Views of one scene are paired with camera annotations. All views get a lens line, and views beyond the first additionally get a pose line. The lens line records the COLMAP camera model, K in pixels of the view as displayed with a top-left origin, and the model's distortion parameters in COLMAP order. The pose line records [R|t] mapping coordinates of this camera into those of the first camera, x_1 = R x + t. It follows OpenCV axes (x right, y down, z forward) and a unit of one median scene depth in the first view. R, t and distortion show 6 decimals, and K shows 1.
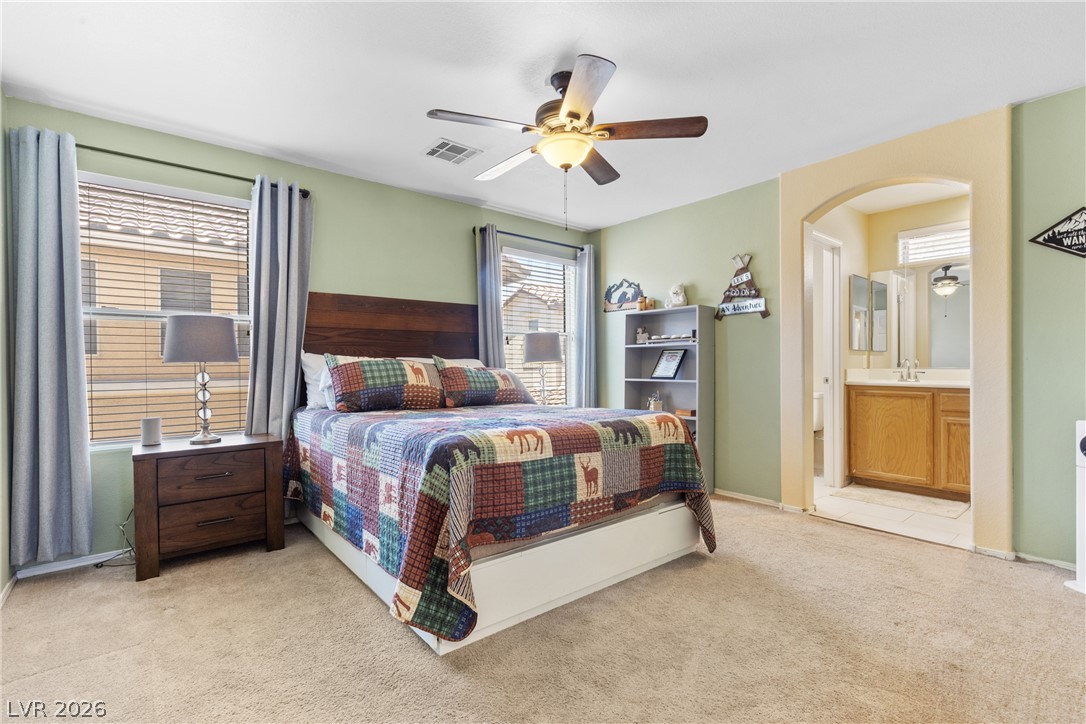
lens RADIAL K [[488.8, 0, 540.4], [0, 488.8, 369.7], [0, 0, 1]] dist [0.006264, -0.001438]
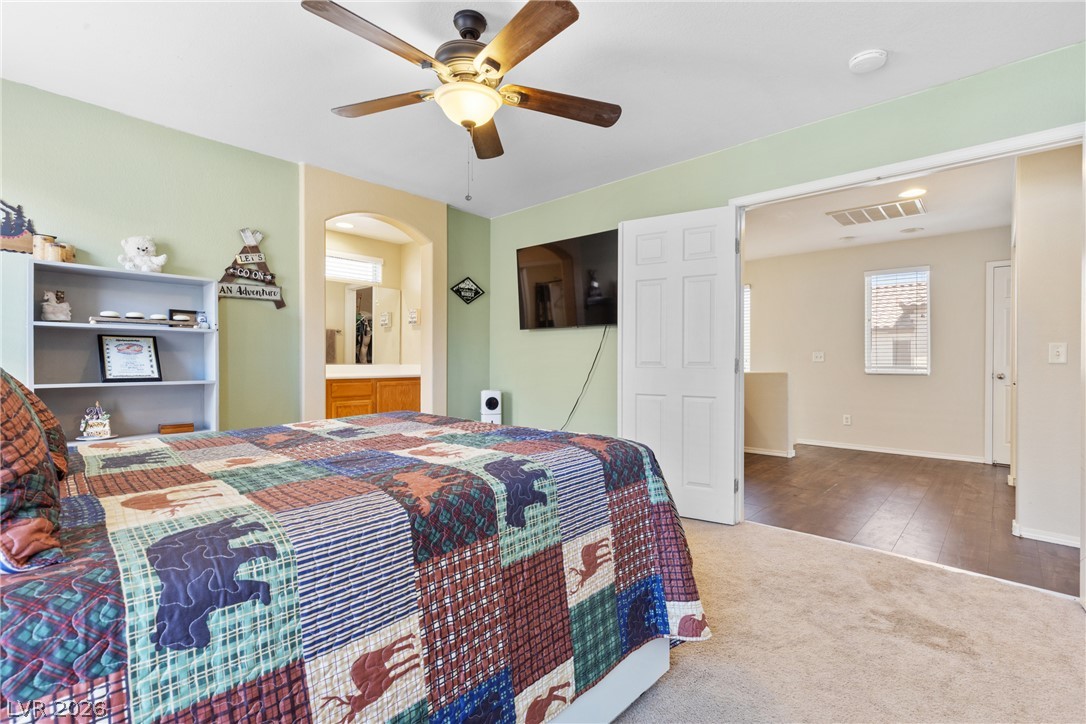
lens RADIAL K [[488.8, 0, 541.9], [0, 488.8, 360.2], [0, 0, 1]] dist [0.006264, -0.001438]
pose [[-0.129997, 0.007080, 0.991489, -0.489291], [0.005186, 0.999966, -0.006461, -0.001603], [-0.991501, 0.004302, -0.130029, 0.613548]]
